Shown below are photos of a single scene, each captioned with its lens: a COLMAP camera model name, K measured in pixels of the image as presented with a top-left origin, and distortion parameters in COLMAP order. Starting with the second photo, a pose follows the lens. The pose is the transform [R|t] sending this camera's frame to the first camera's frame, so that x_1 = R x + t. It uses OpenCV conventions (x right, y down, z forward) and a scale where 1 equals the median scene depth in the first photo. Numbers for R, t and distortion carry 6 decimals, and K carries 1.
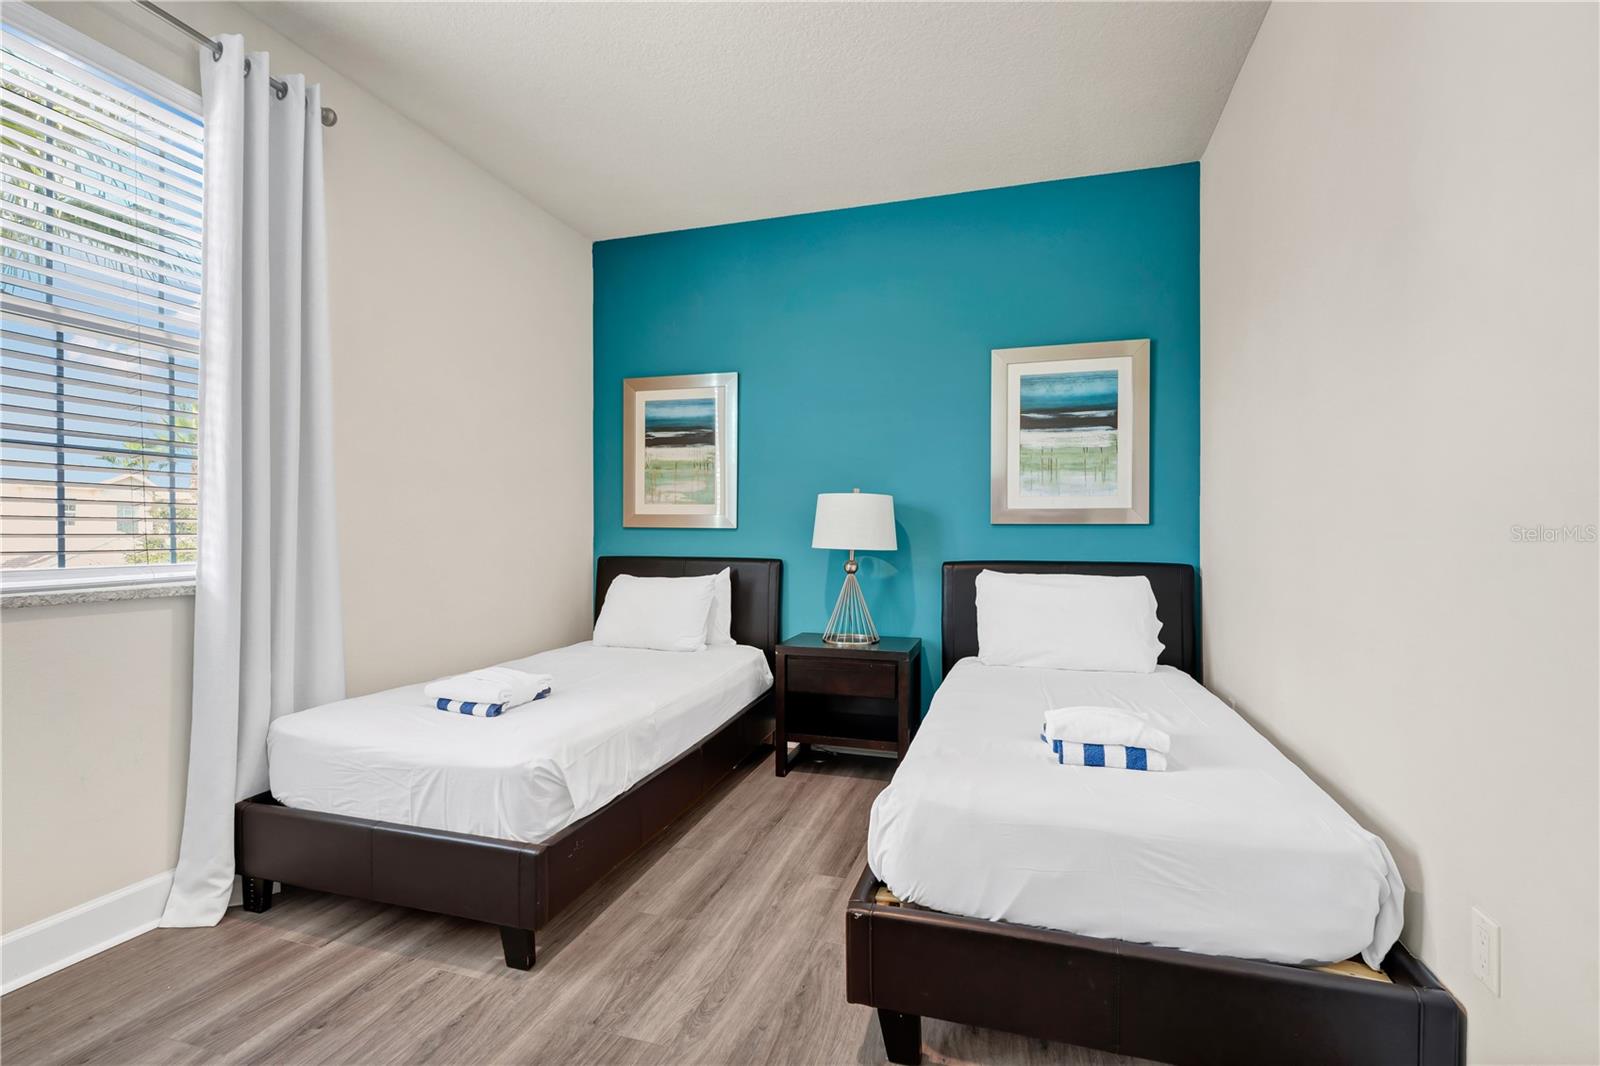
lens RADIAL K [[719.3, 0, 800.0], [0, 719.3, 533.0], [0, 0, 1]] dist [-0.001056, 0.000334]
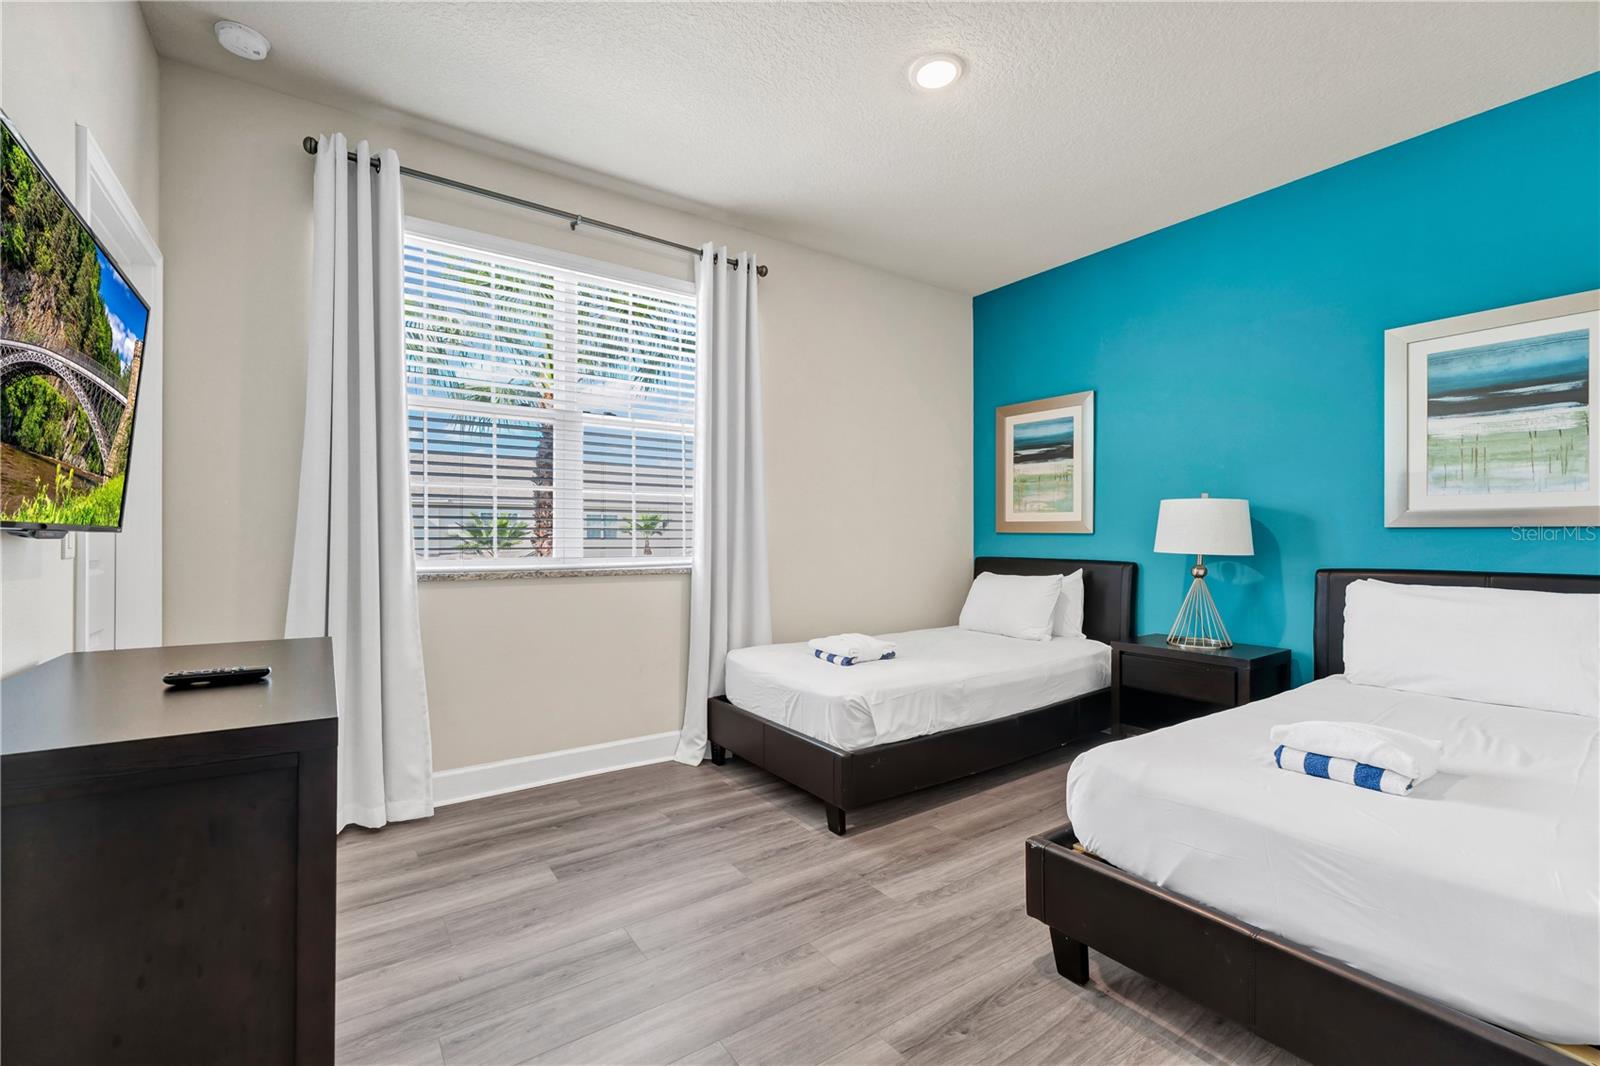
lens RADIAL K [[673.2, 0, 842.0], [0, 673.2, 535.3], [0, 0, 1]] dist [0.001012, 0.000162]
pose [[0.818539, -0.000982, -0.574451, 0.230706], [-0.000926, 0.999995, -0.003029, -0.000003], [0.574451, 0.003011, 0.818534, -0.068520]]
